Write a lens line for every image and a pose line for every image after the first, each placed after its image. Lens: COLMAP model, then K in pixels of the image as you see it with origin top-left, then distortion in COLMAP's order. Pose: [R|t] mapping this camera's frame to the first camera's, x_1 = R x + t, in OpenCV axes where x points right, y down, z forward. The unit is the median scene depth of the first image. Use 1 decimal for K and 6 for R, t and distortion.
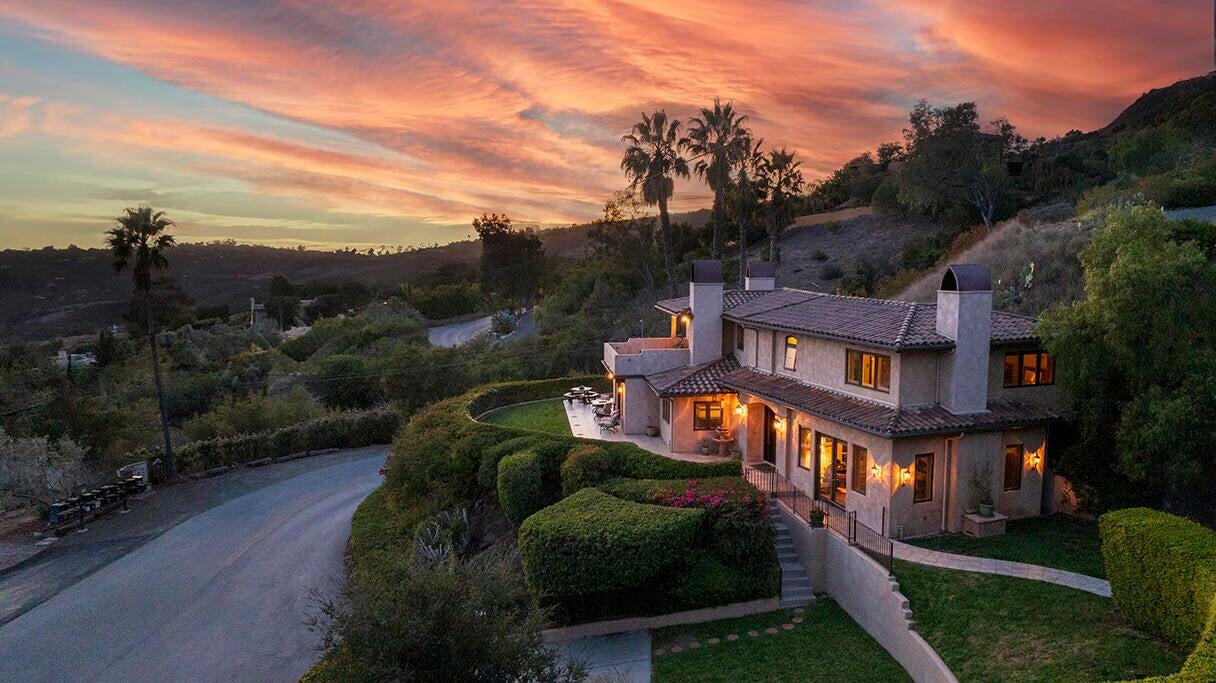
lens RADIAL K [[853.6, 0, 608.0], [0, 853.6, 341.5], [0, 0, 1]] dist [-0.006106, -0.007857]
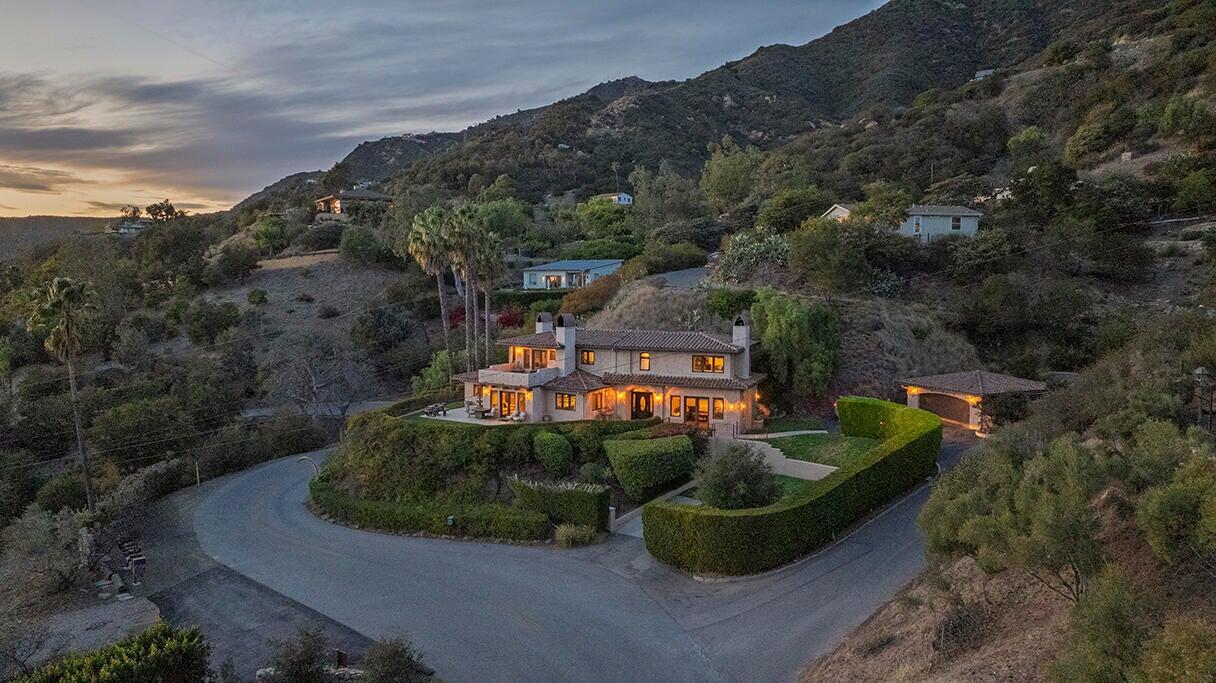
lens RADIAL K [[853.6, 0, 608.0], [0, 853.6, 341.5], [0, 0, 1]] dist [-0.006106, -0.007857]
pose [[0.654918, -0.059861, 0.753326, -1.277772], [0.085236, 0.996348, 0.005070, -0.047919], [-0.750878, 0.060890, 0.657628, -0.209574]]
